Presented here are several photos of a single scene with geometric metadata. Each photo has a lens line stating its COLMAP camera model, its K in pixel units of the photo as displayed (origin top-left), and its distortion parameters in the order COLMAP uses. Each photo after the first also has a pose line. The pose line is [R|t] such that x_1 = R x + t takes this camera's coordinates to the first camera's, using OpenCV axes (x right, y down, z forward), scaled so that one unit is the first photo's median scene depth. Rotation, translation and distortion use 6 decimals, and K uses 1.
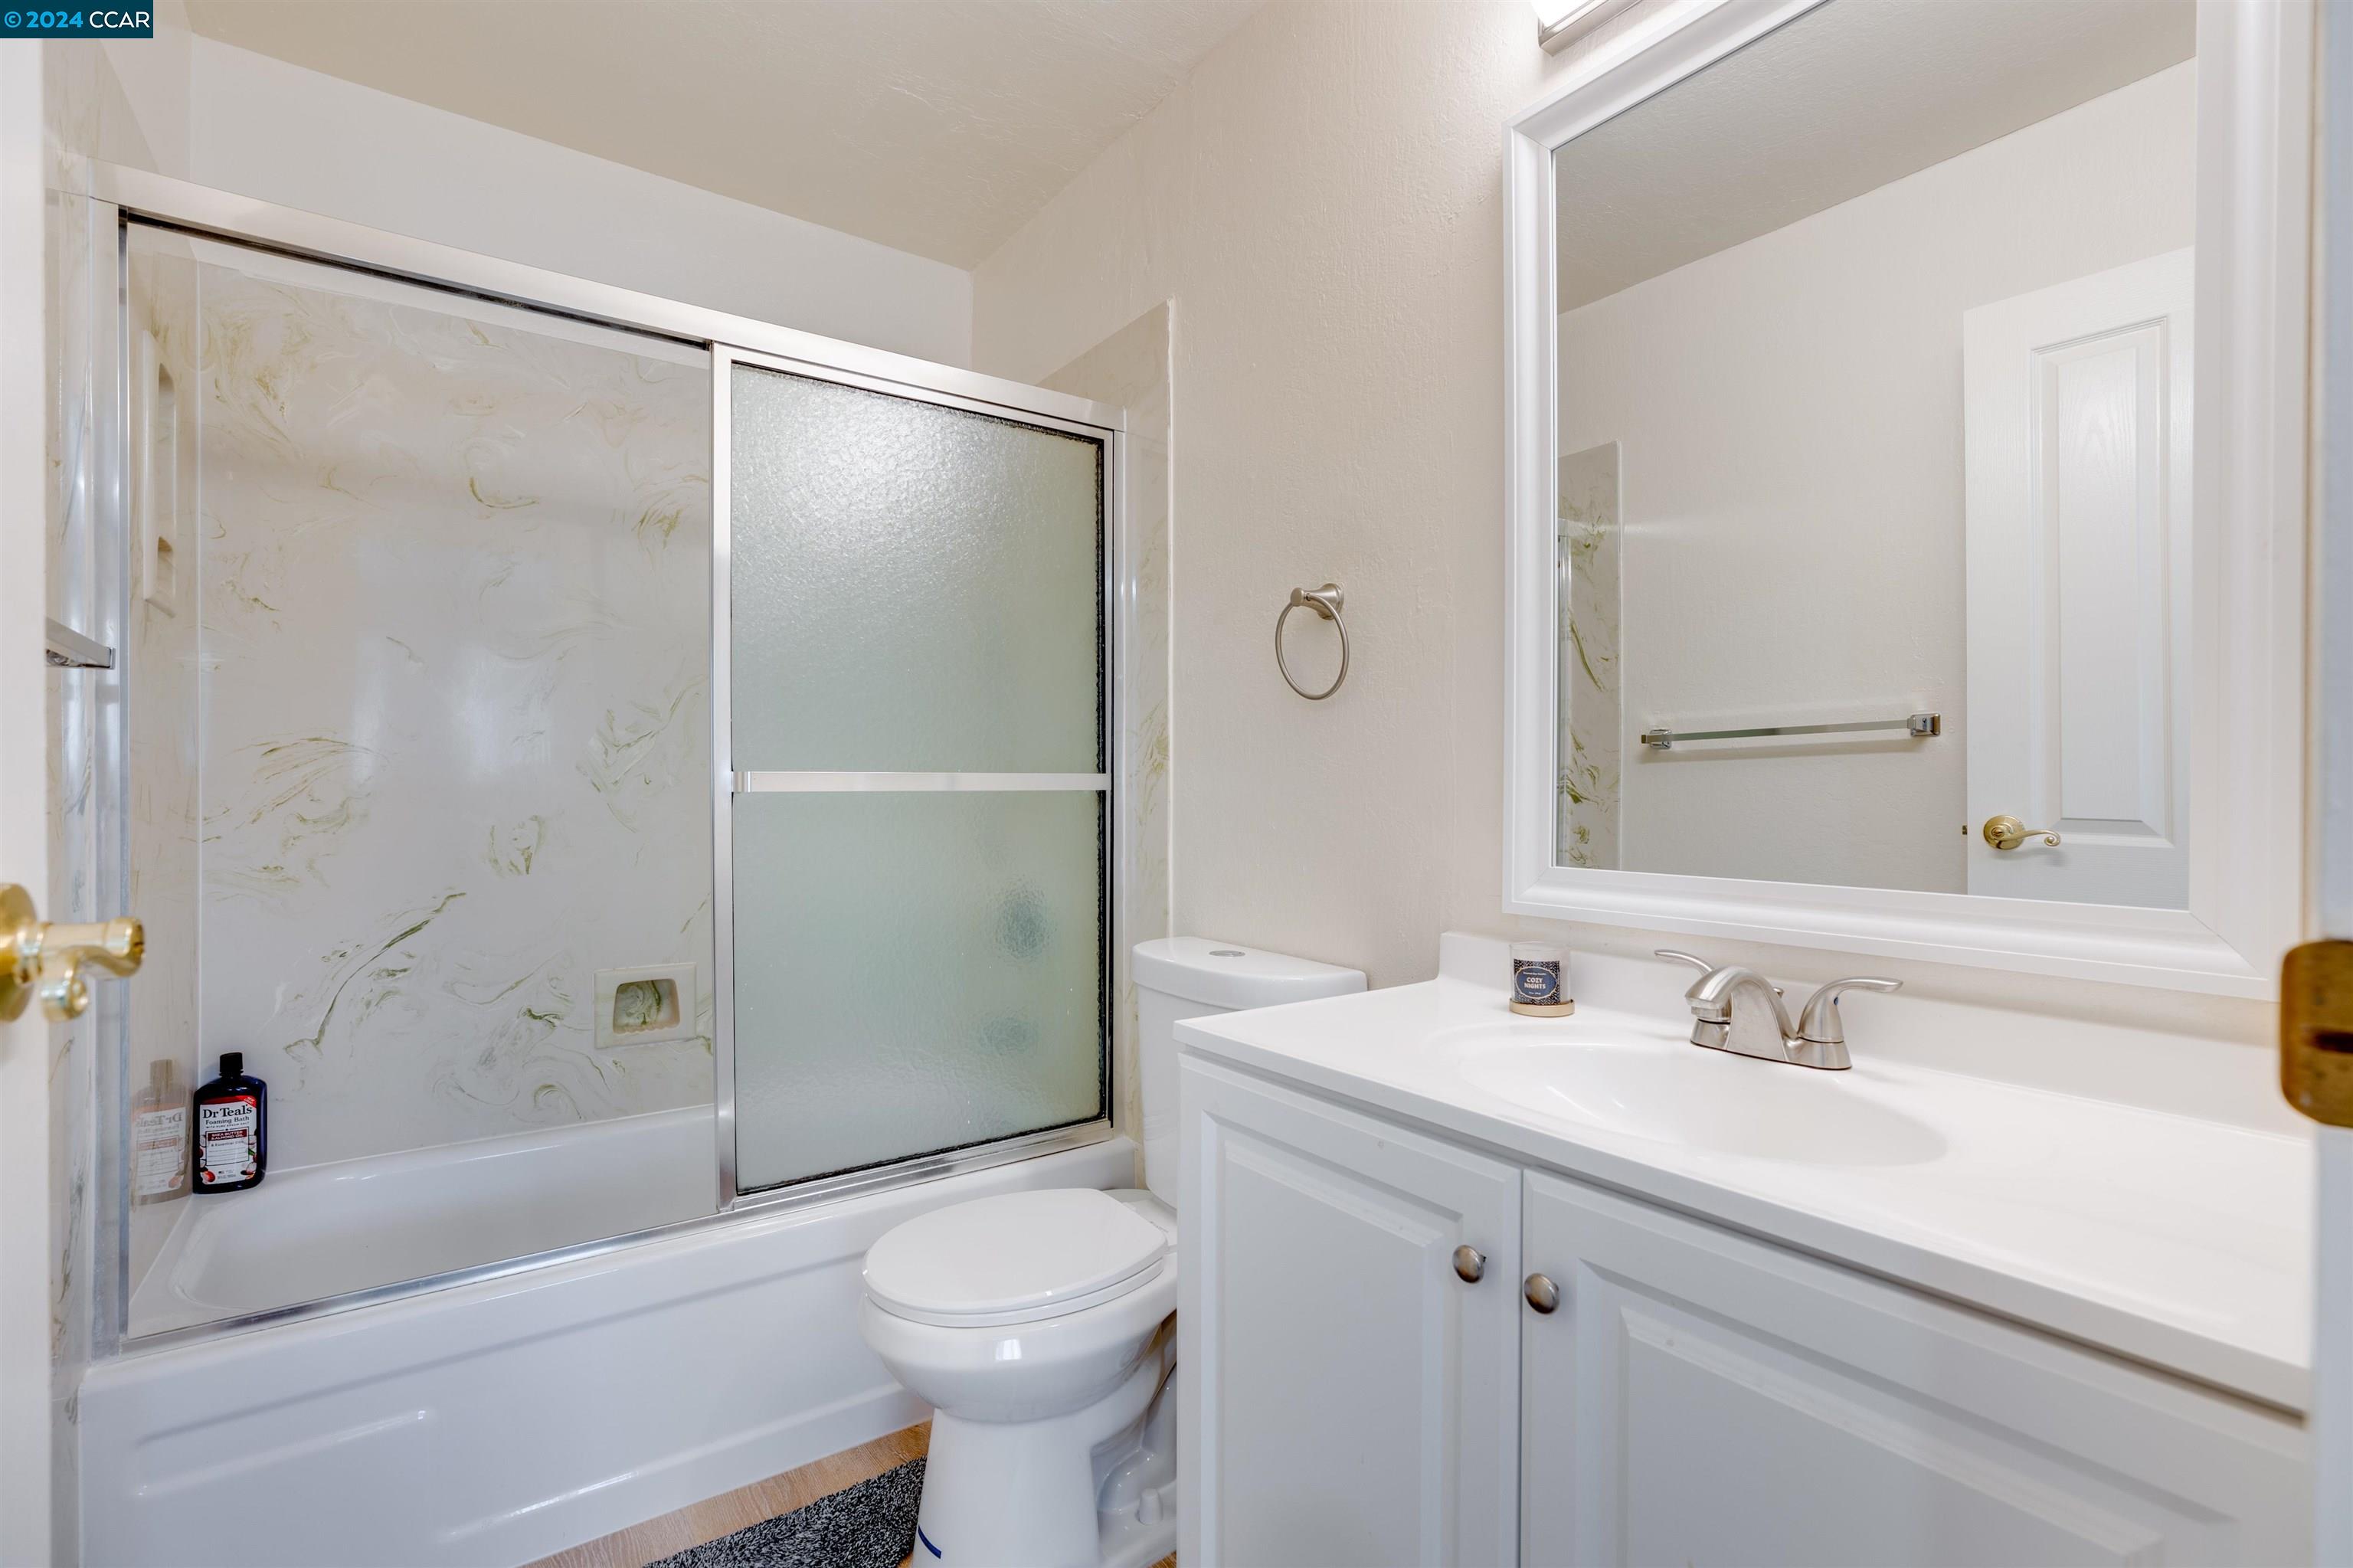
lens RADIAL K [[1067.6, 0, 1176.1], [0, 1067.6, 790.3], [0, 0, 1]] dist [-0.001139, -0.000063]
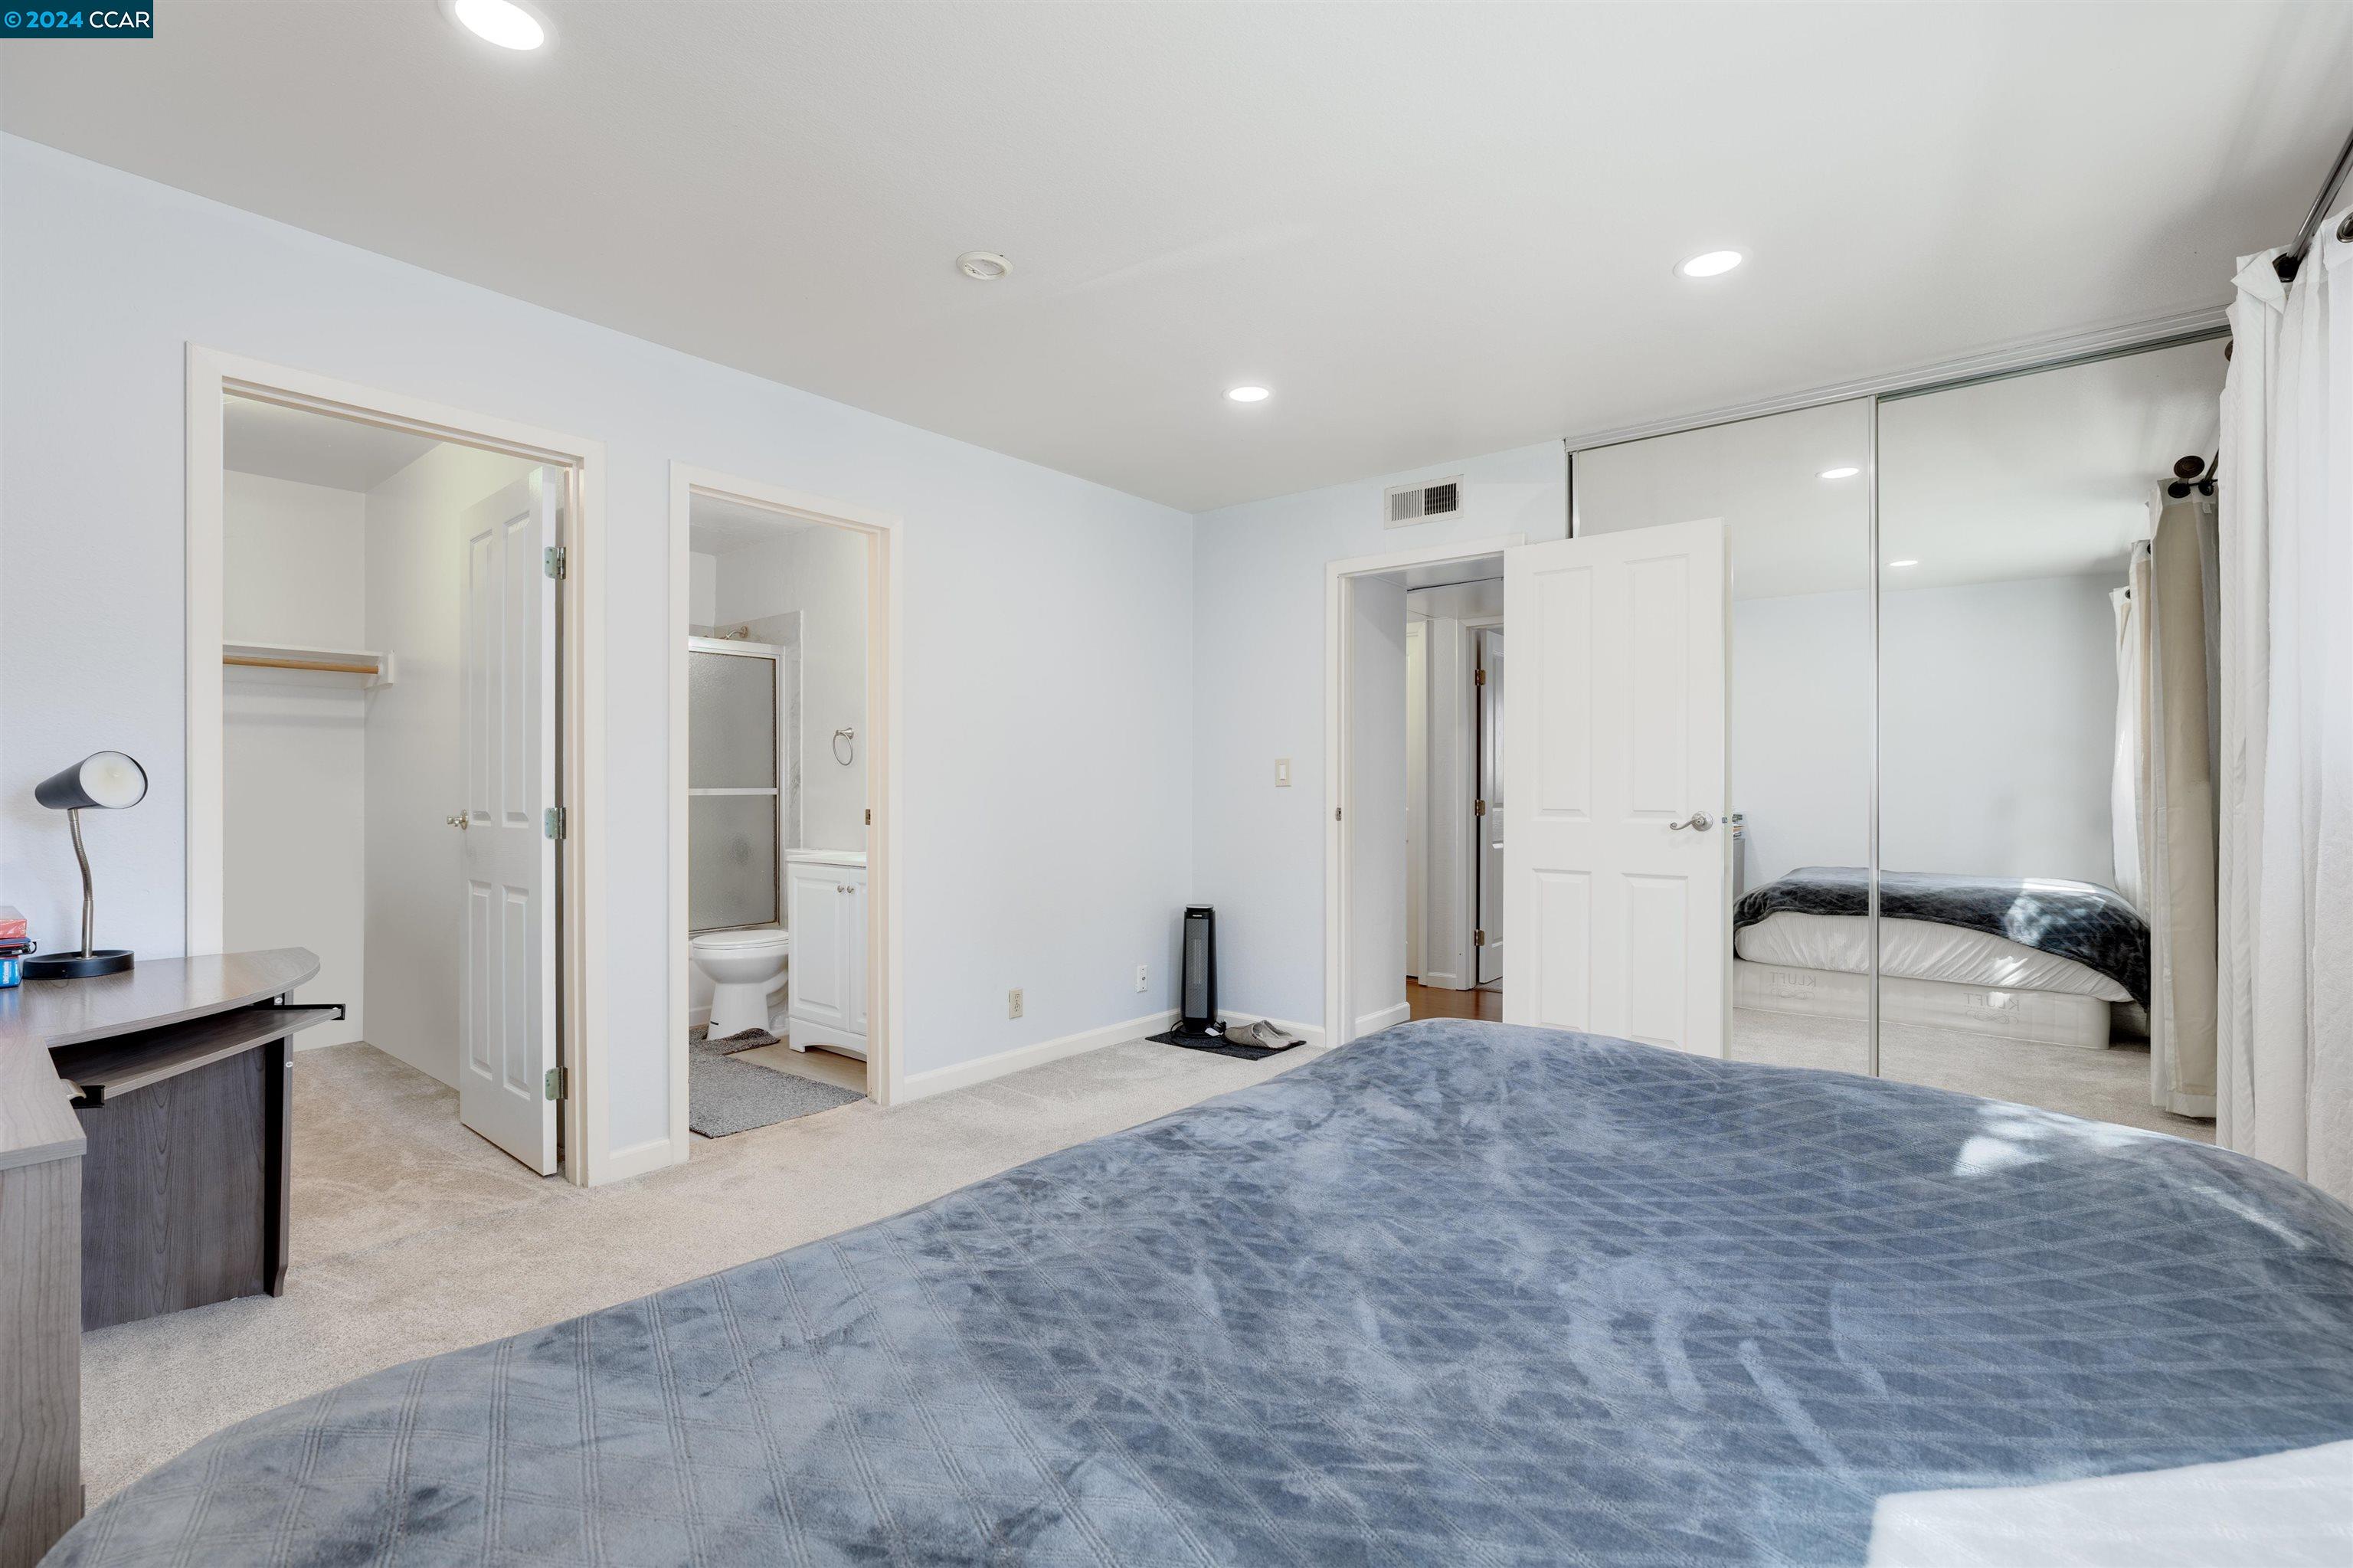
lens RADIAL K [[1067.6, 0, 1173.1], [0, 1067.6, 781.9], [0, 0, 1]] dist [-0.001139, -0.000063]
pose [[0.967290, -0.002104, 0.253663, 0.218336], [0.002729, 0.999994, -0.002111, -0.022910], [-0.253657, 0.002734, 0.967290, -1.840416]]
